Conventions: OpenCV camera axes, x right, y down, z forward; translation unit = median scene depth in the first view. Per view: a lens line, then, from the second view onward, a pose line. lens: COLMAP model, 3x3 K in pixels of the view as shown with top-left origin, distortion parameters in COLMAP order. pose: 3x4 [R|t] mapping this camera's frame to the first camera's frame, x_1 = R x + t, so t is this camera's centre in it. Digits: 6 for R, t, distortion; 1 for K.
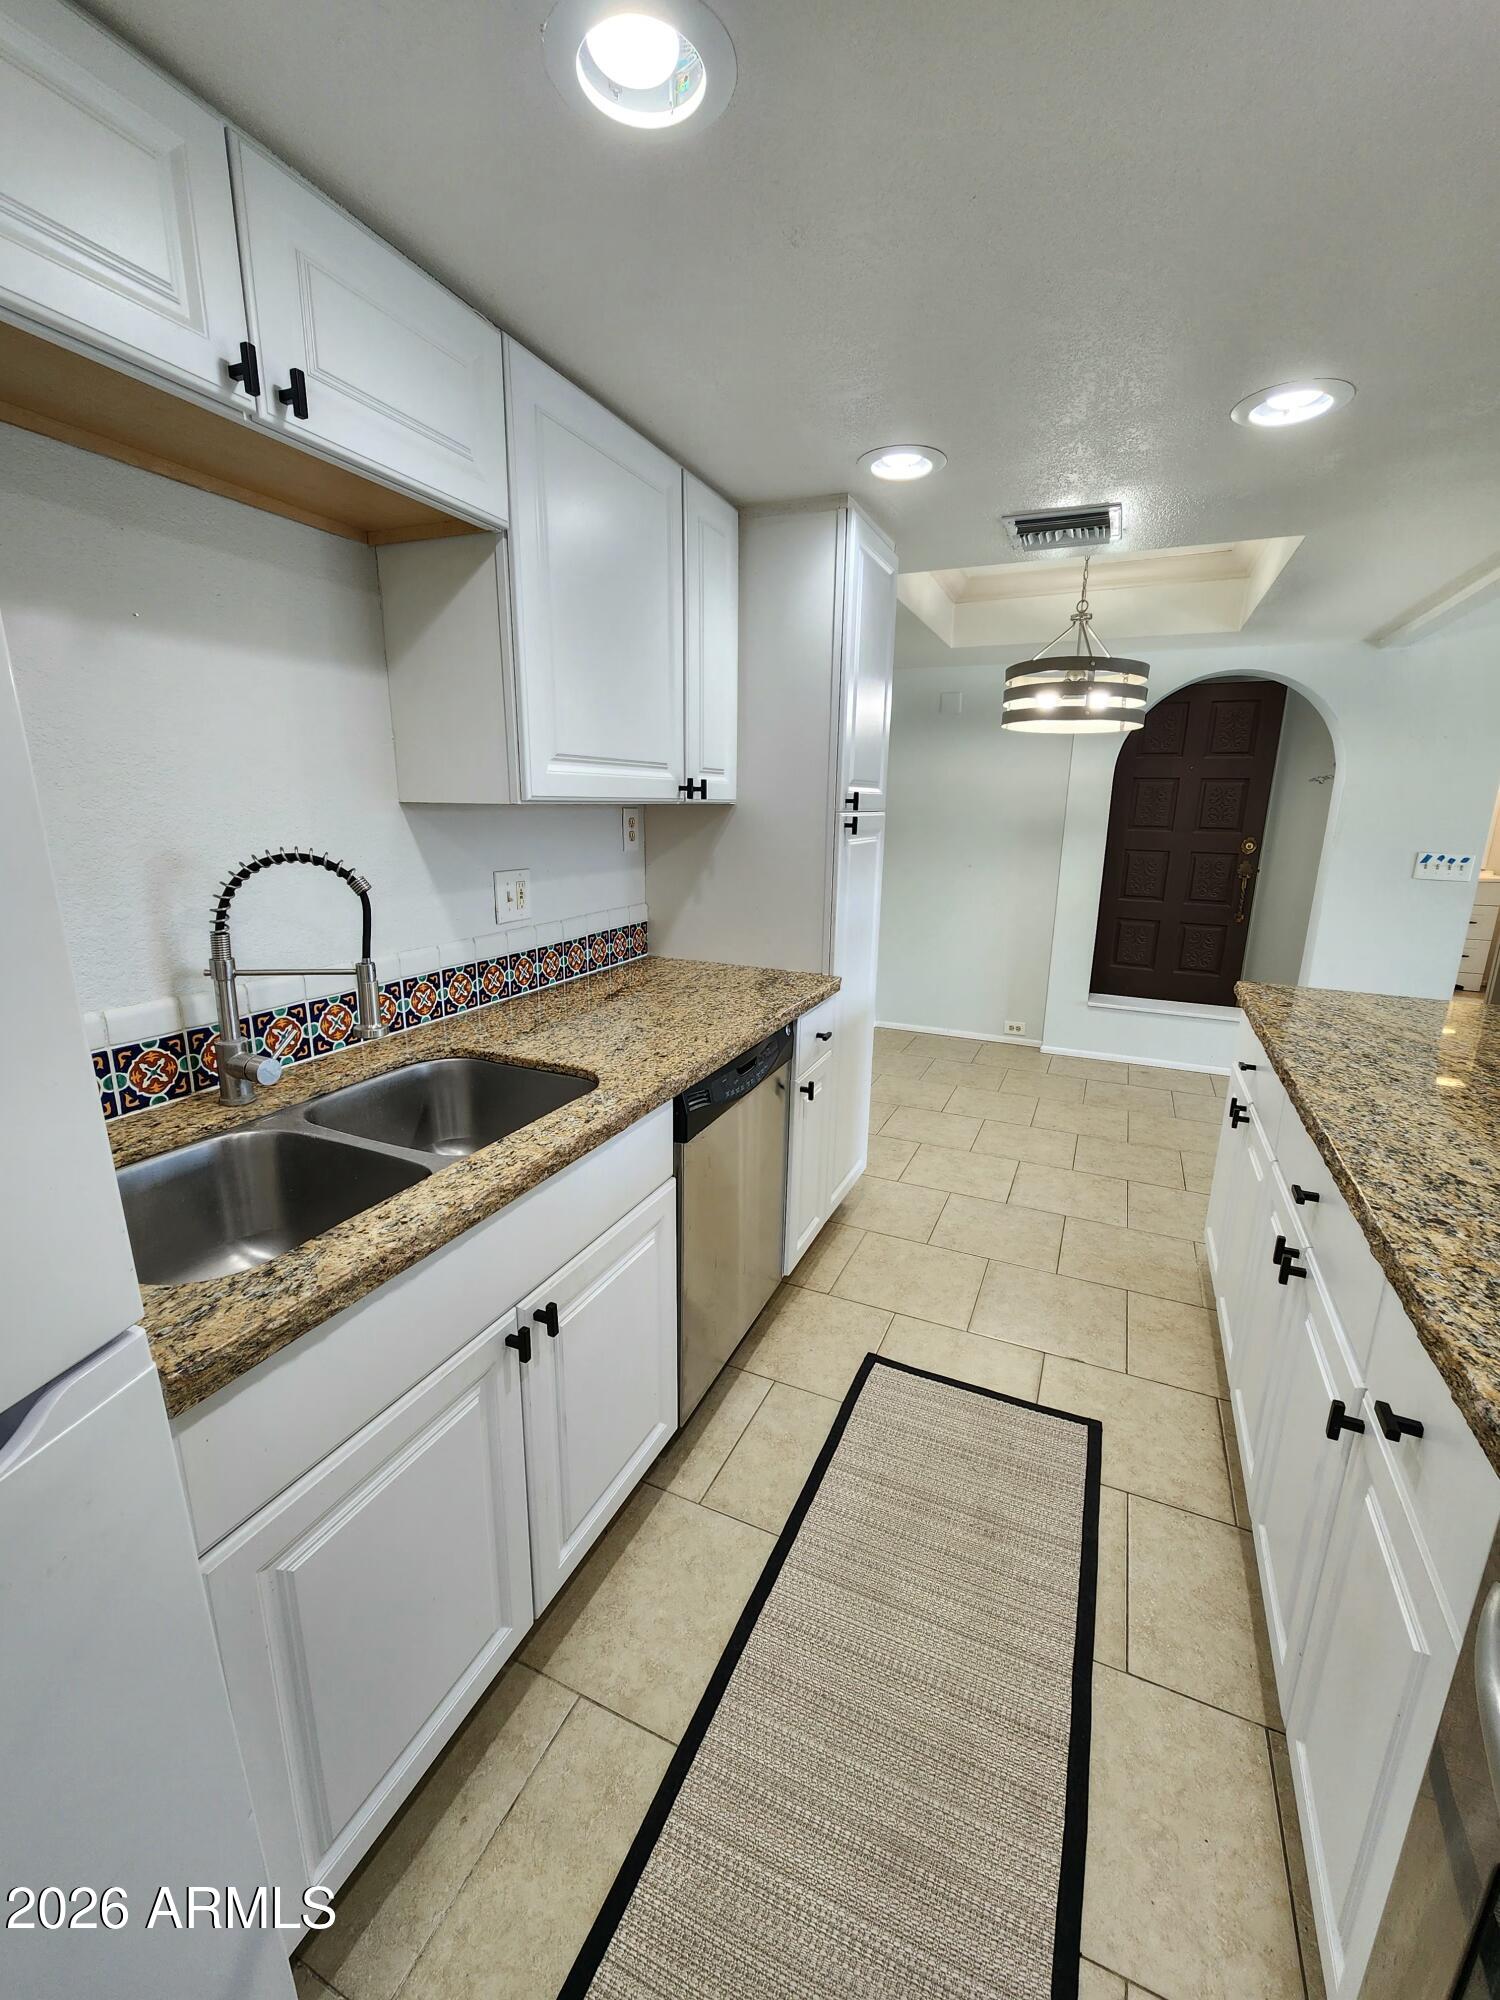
lens RADIAL K [[814.6, 0, 762.8], [0, 814.6, 997.4], [0, 0, 1]] dist [0.000526, -0.000646]
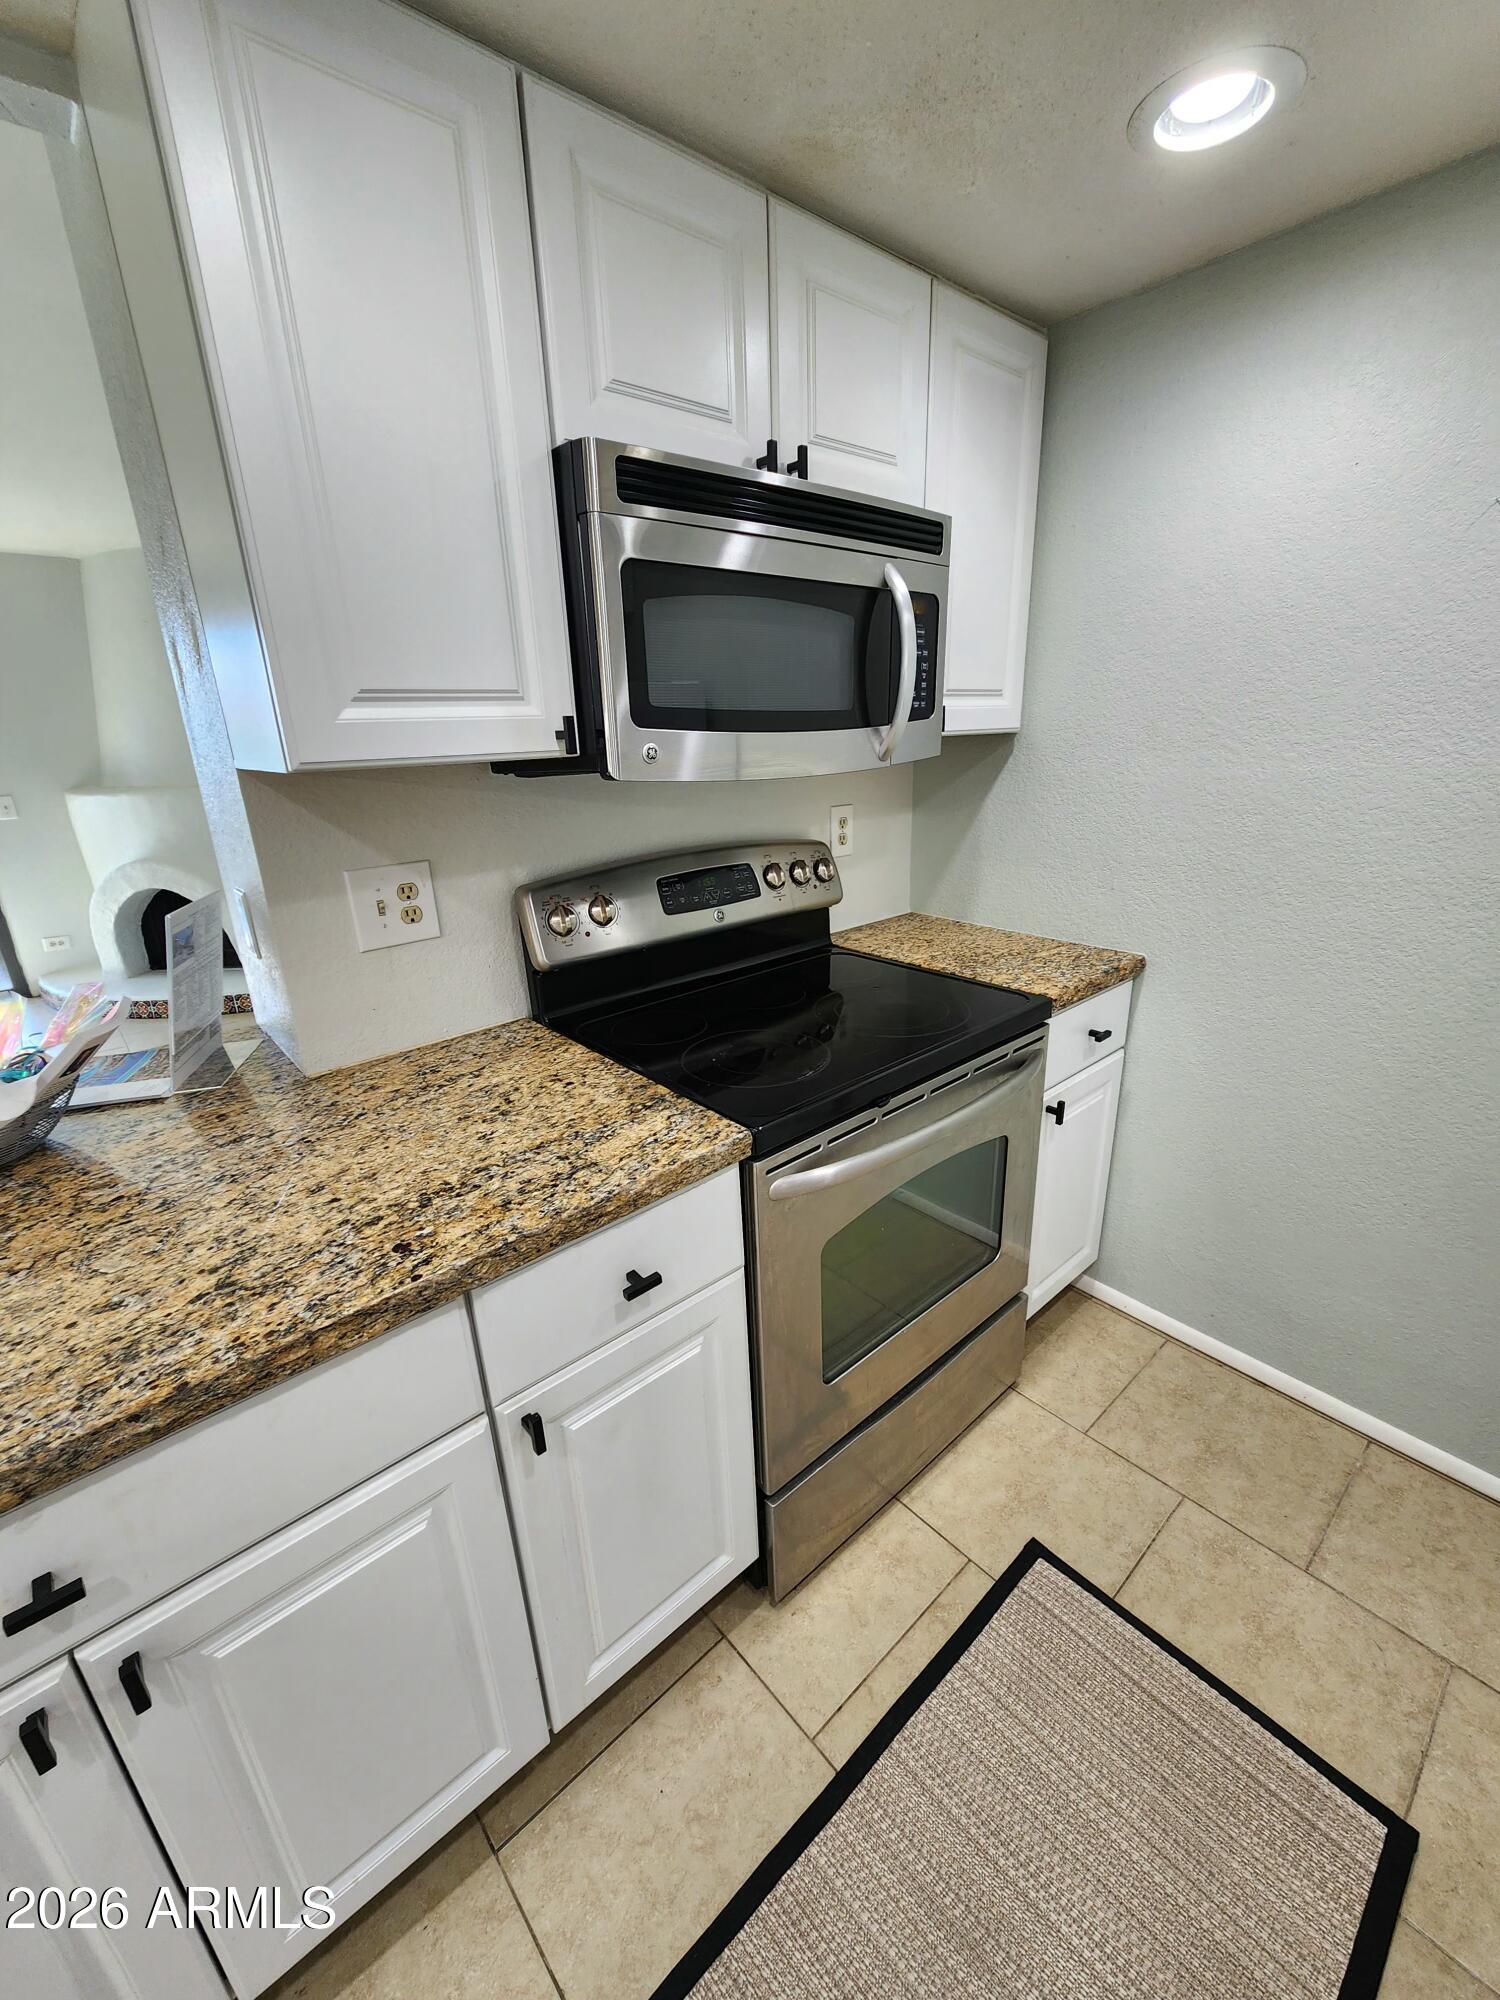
lens RADIAL K [[814.6, 0, 761.4], [0, 814.6, 999.8], [0, 0, 1]] dist [0.000526, -0.000646]
pose [[-0.906429, -0.123164, 0.404001, 0.084276], [0.119969, 0.842057, 0.525877, -0.186179], [-0.404962, 0.525138, -0.748489, 0.702036]]
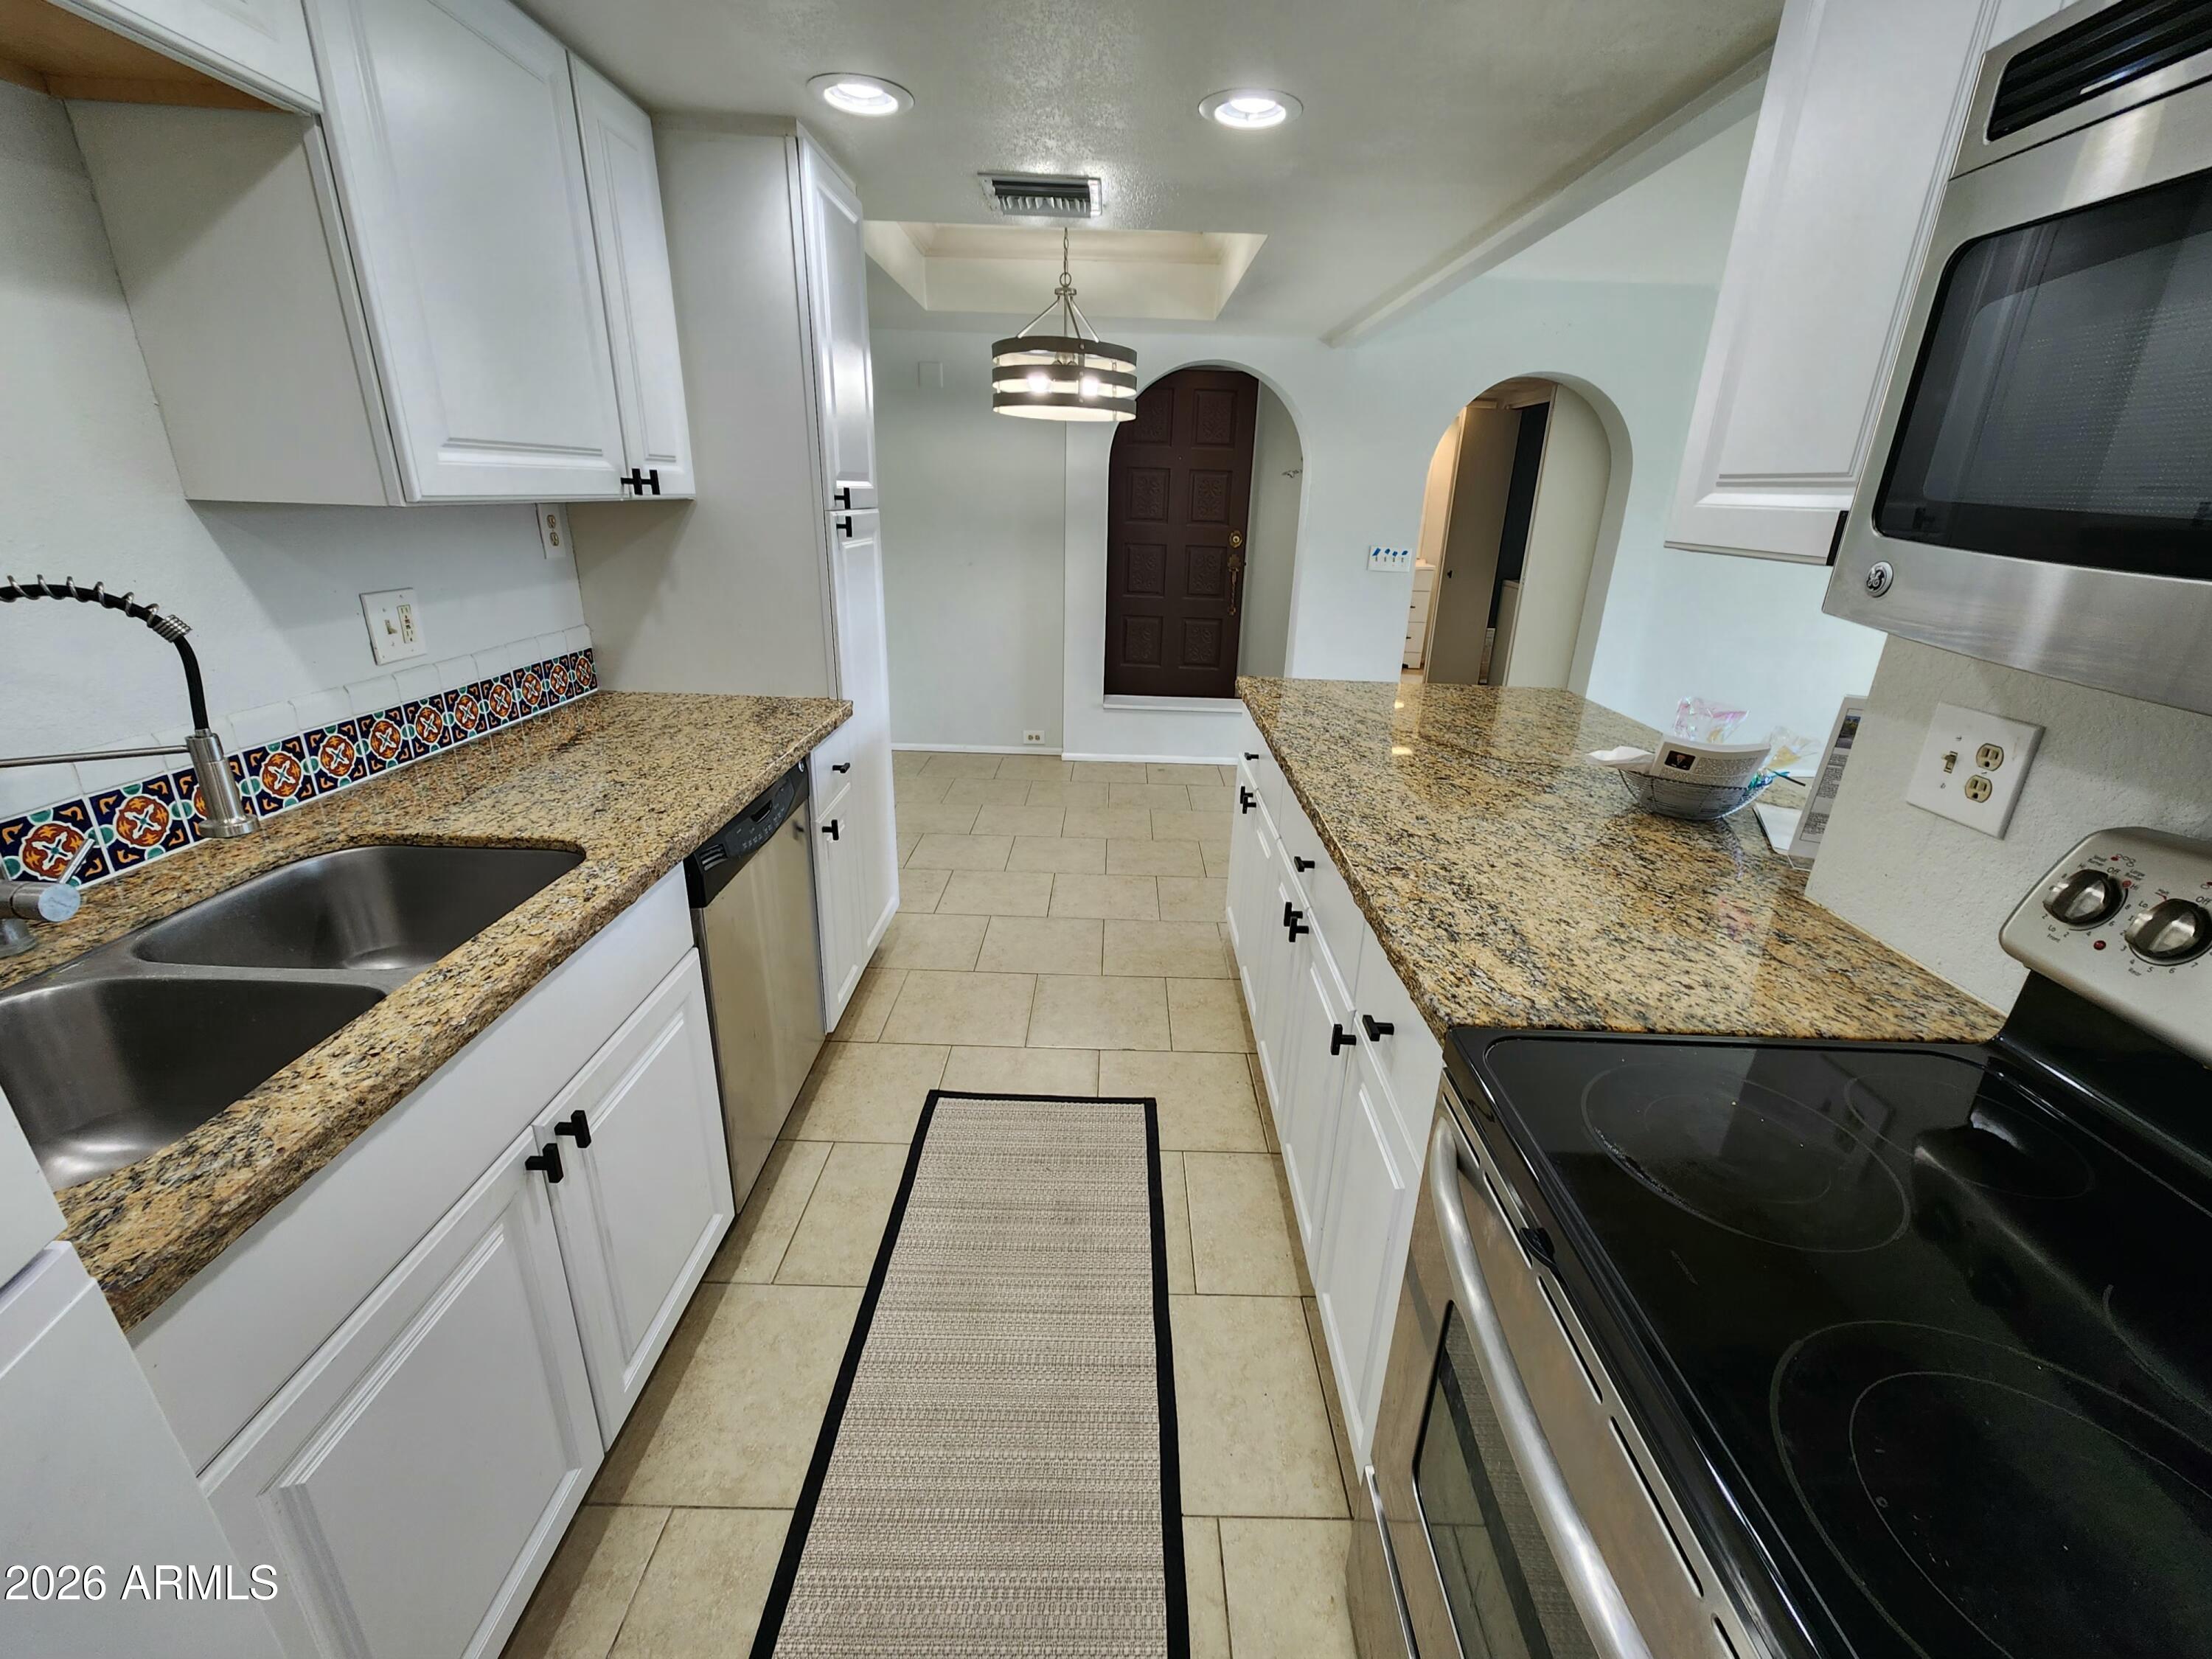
lens RADIAL K [[900.9, 0, 1111.9], [0, 900.9, 807.9], [0, 0, 1]] dist [0.000526, -0.000646]
pose [[0.920364, -0.119476, 0.372364, -0.038032], [0.079076, 0.989375, 0.121998, -0.009843], [-0.382984, -0.082838, 0.920033, -0.047651]]
